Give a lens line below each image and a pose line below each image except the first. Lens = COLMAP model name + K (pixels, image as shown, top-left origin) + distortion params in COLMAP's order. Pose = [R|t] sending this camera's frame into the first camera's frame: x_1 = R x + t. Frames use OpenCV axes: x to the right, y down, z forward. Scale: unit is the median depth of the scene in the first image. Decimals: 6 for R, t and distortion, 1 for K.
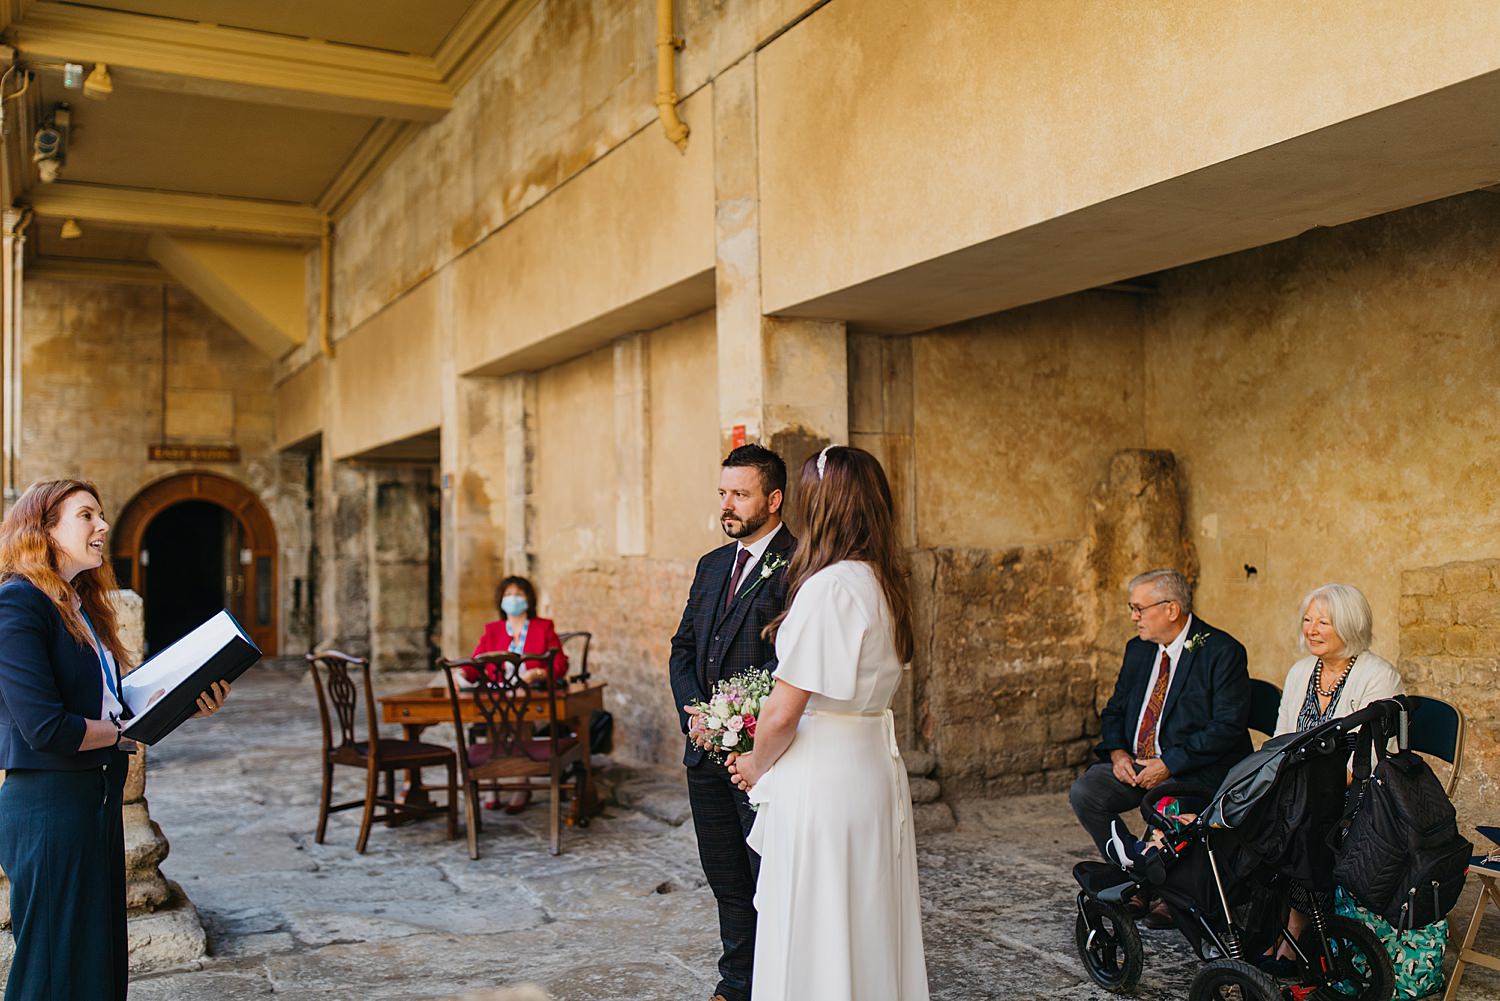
lens RADIAL K [[1420.2, 0, 751.6], [0, 1420.2, 504.3], [0, 0, 1]] dist [0.003818, 0.000000]
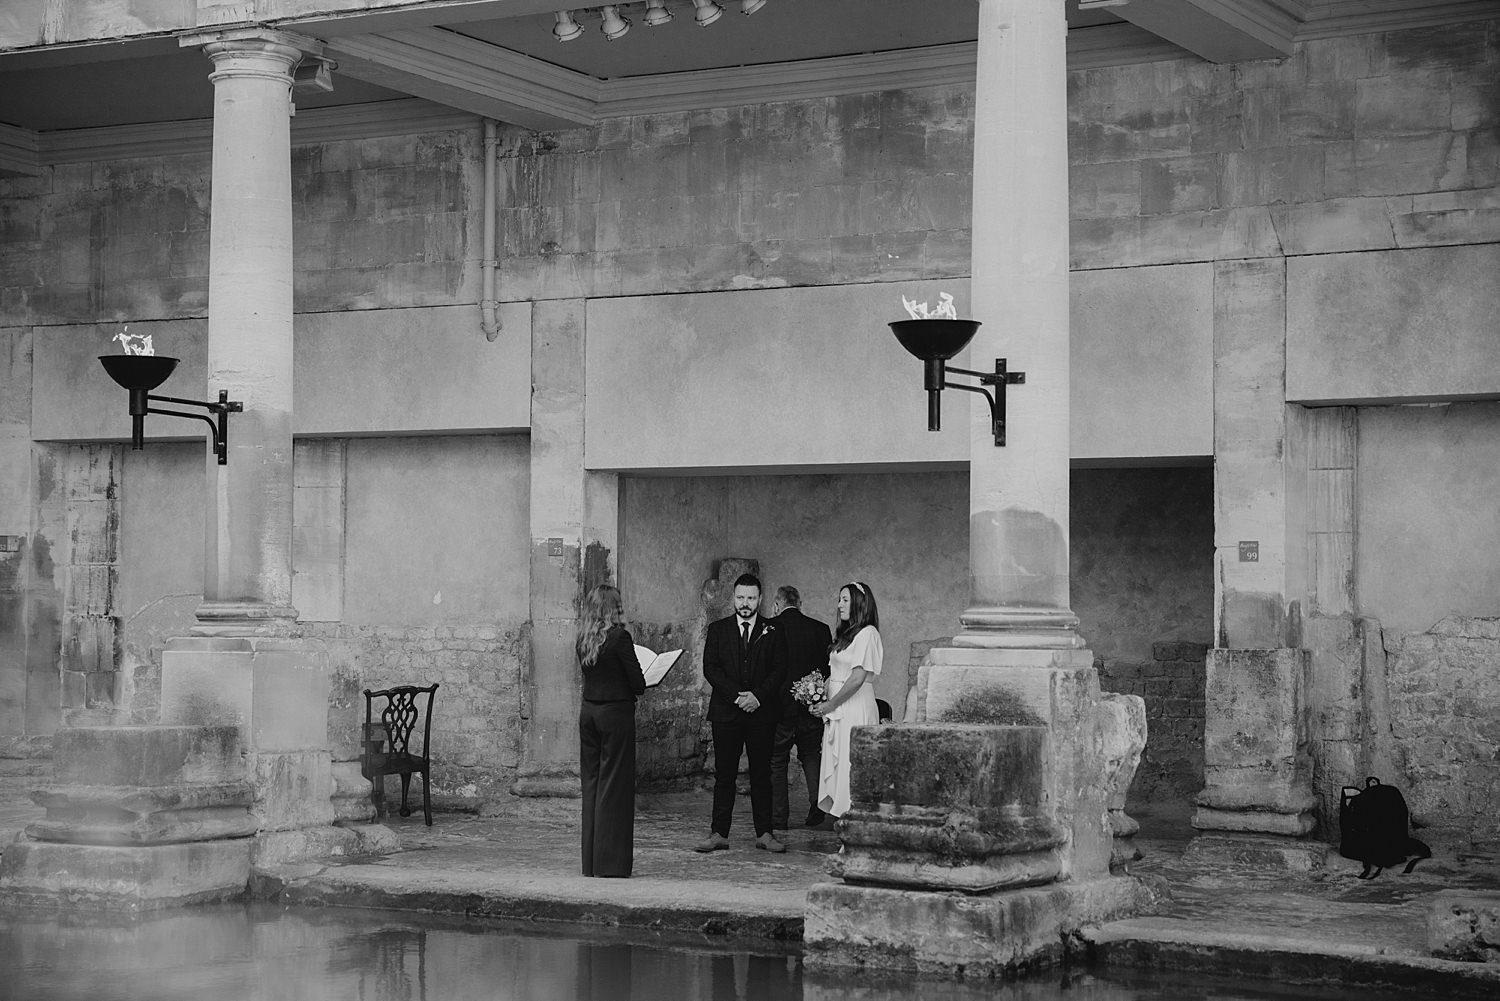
lens RADIAL K [[2788.2, 0, 739.6], [0, 2788.2, 506.8], [0, 0, 1]] dist [0.214718, 0.000000]
pose [[0.836165, 0.047429, 0.546423, -1.317169], [-0.040449, 0.998874, -0.024804, -0.020402], [-0.546984, -0.001362, 0.837142, -1.429908]]
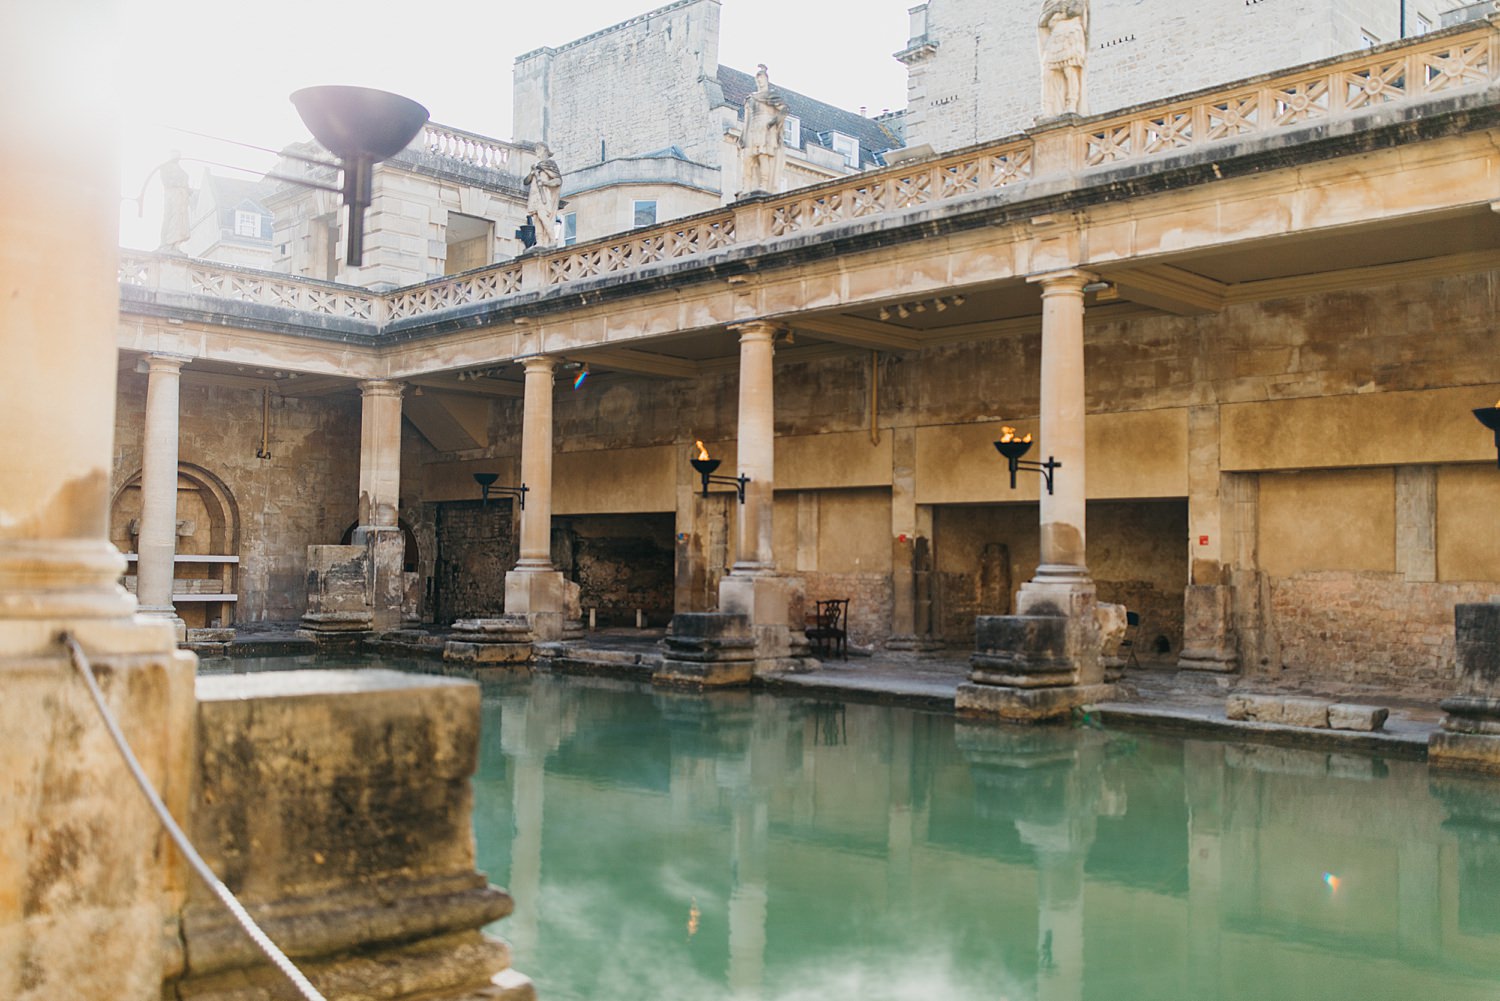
lens RADIAL K [[1420.2, 0, 748.2], [0, 1420.2, 509.1], [0, 0, 1]] dist [0.003818, 0.000000]
pose [[0.950858, 0.044205, 0.306455, -1.252698], [-0.040497, 0.999009, -0.018451, -0.034128], [-0.306967, 0.005134, 0.951706, -1.888042]]
